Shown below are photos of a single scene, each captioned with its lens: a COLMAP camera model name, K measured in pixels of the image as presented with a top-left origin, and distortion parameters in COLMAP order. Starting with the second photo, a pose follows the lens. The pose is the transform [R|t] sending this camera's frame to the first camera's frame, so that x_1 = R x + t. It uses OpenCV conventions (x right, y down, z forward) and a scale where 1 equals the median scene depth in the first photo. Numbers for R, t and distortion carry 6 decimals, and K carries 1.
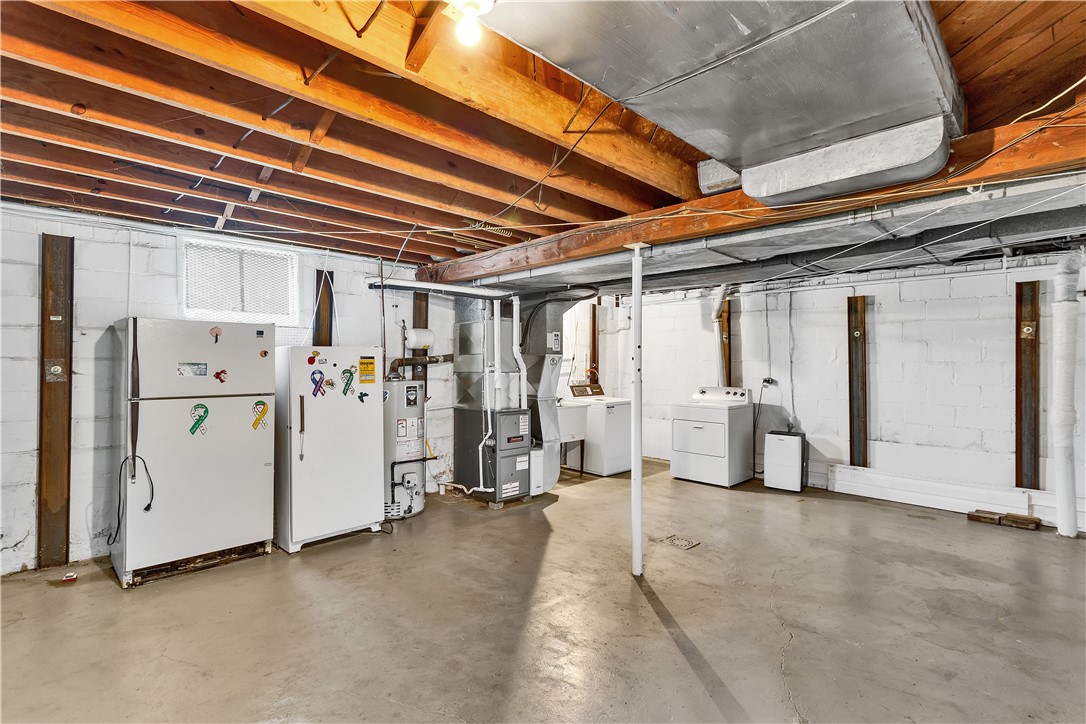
lens RADIAL K [[523.4, 0, 567.8], [0, 523.4, 357.4], [0, 0, 1]] dist [-0.000026, 0.000457]
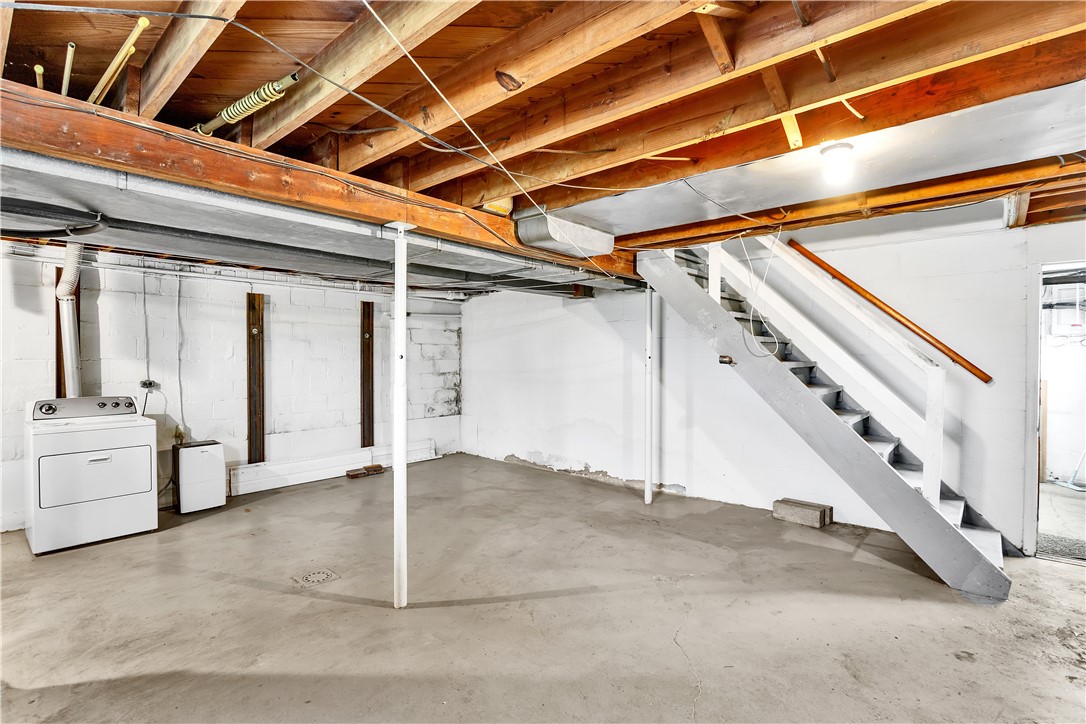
lens RADIAL K [[505.1, 0, 543.0], [0, 505.1, 362.0], [0, 0, 1]] dist [0.000202, 0.001812]
pose [[-0.042858, -0.012916, 0.998998, -0.488715], [-0.004876, 0.999907, 0.012718, -0.001095], [-0.999069, -0.004326, -0.042917, 0.552372]]
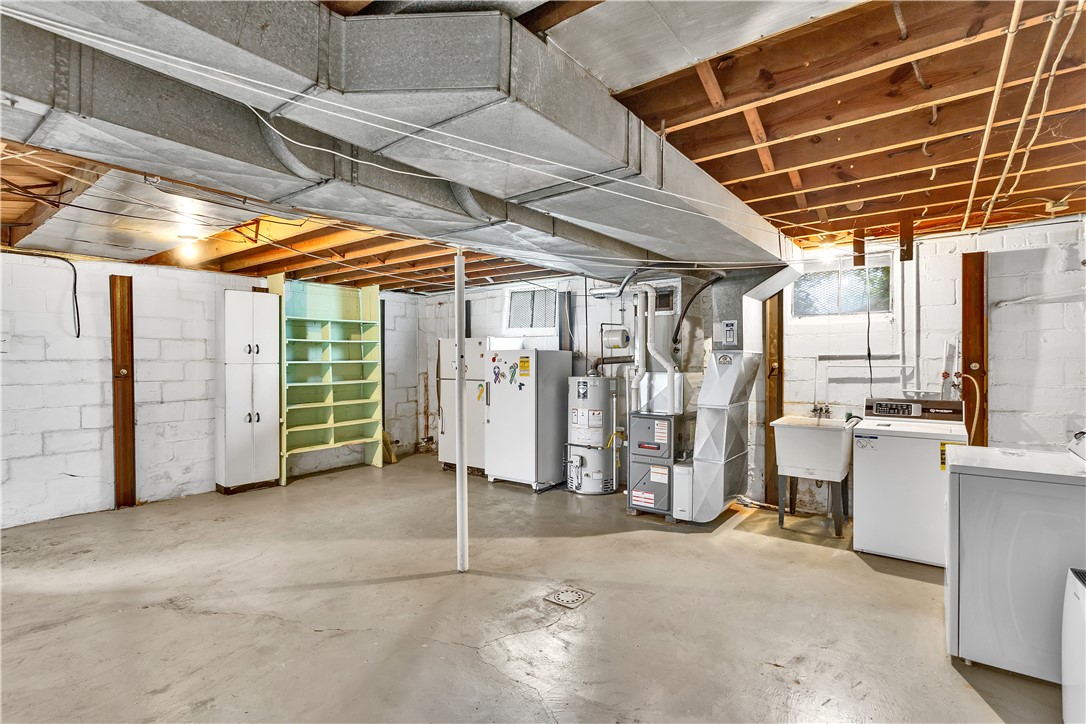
lens RADIAL K [[548.5, 0, 543.0], [0, 548.5, 362.0], [0, 0, 1]] dist [-0.021657, 0.000501]
pose [[0.087709, -0.001712, -0.996145, 0.817748], [0.008187, 0.999966, -0.000998, 0.011547], [0.996112, -0.008068, 0.087720, 0.732600]]
